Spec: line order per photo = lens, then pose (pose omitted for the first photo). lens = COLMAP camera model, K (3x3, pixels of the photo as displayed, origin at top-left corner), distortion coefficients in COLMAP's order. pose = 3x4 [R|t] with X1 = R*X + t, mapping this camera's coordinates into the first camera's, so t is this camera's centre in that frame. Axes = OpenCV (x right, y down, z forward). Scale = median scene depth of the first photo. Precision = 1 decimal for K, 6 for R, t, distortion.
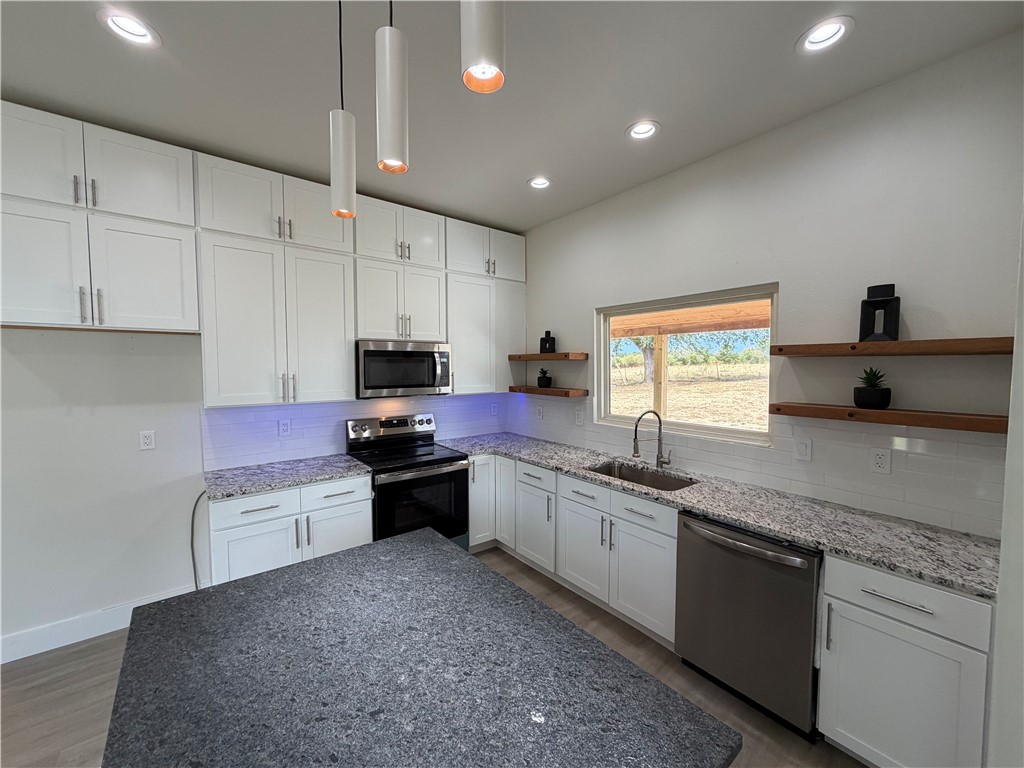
lens RADIAL K [[406.5, 0, 512.0], [0, 406.5, 384.0], [0, 0, 1]] dist [-0.014756, -0.000228]
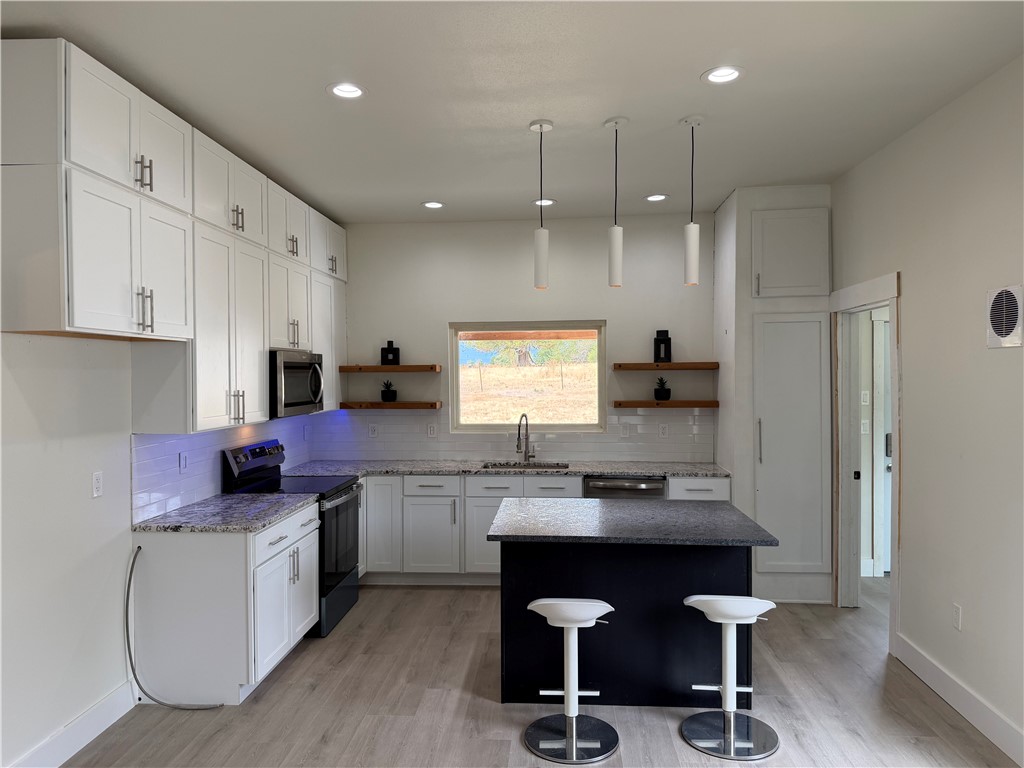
lens RADIAL K [[715.0, 0, 512.0], [0, 715.0, 384.0], [0, 0, 1]] dist [0.003144, -0.000287]
pose [[0.658393, -0.013081, 0.752560, -1.214940], [0.041525, 0.998957, -0.018966, 0.013842], [-0.751528, 0.043737, 0.658250, -0.361022]]
